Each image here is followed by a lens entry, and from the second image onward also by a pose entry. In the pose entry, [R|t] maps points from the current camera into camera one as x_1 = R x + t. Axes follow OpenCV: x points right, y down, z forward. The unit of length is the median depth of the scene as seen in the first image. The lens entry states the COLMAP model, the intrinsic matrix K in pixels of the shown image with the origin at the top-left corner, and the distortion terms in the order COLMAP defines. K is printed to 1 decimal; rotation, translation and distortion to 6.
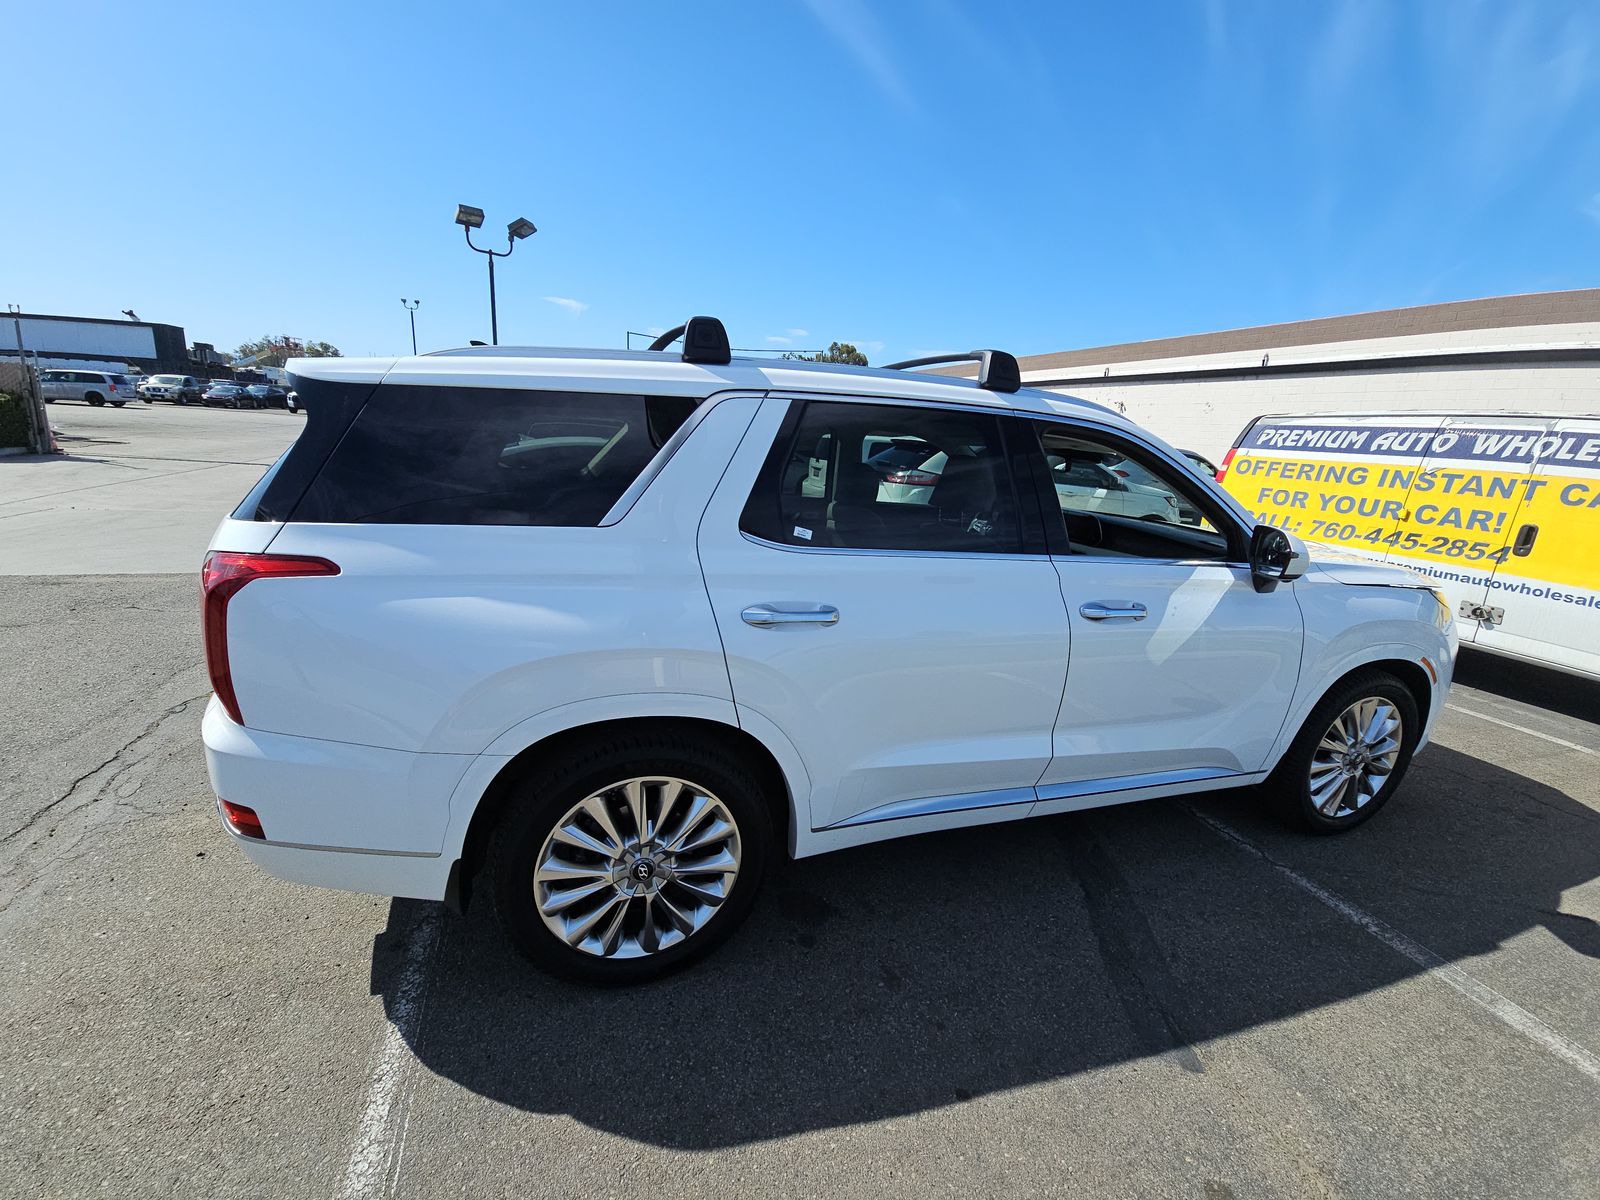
lens RADIAL K [[644.2, 0, 800.8], [0, 644.2, 600.1], [0, 0, 1]] dist [-0.002594, -0.000879]
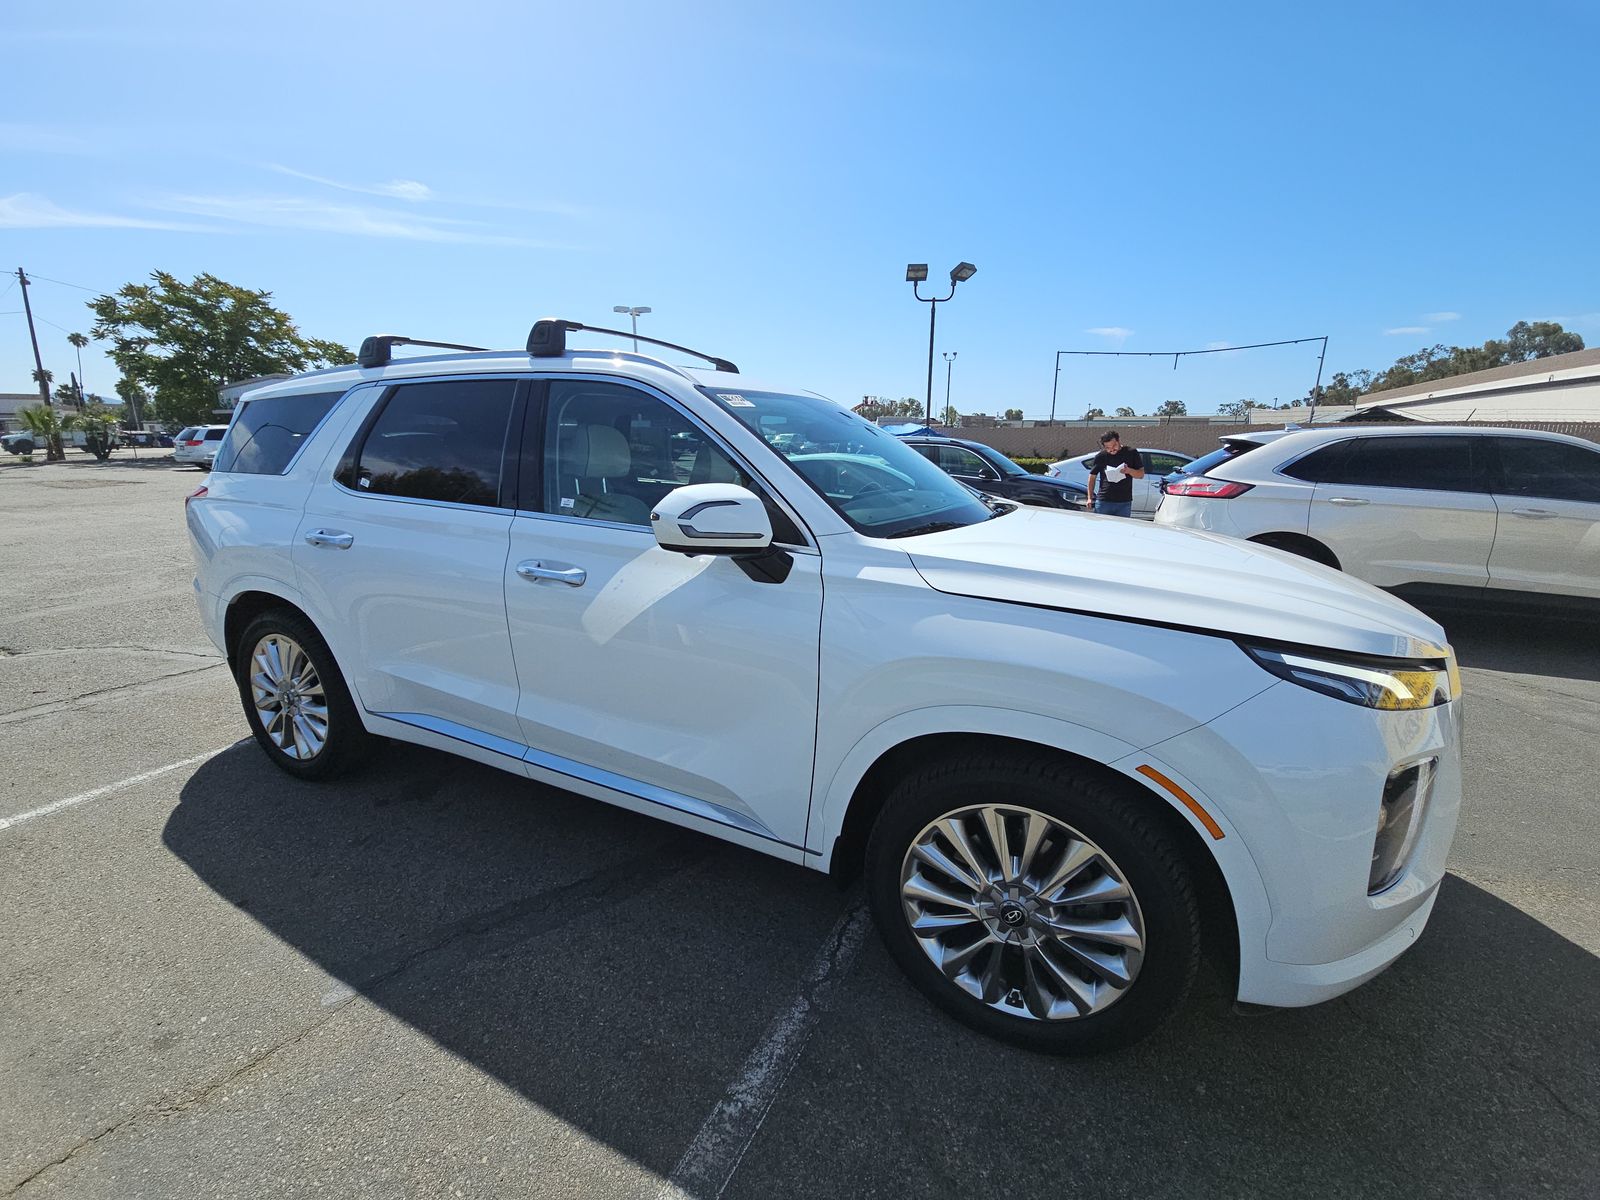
lens RADIAL K [[644.2, 0, 803.4], [0, 644.2, 602.5], [0, 0, 1]] dist [-0.002594, -0.000879]
pose [[0.724228, 0.112190, -0.680372, 0.171517], [-0.141817, 0.989817, 0.012257, -0.000420], [0.674819, 0.087611, 0.732764, 0.069717]]
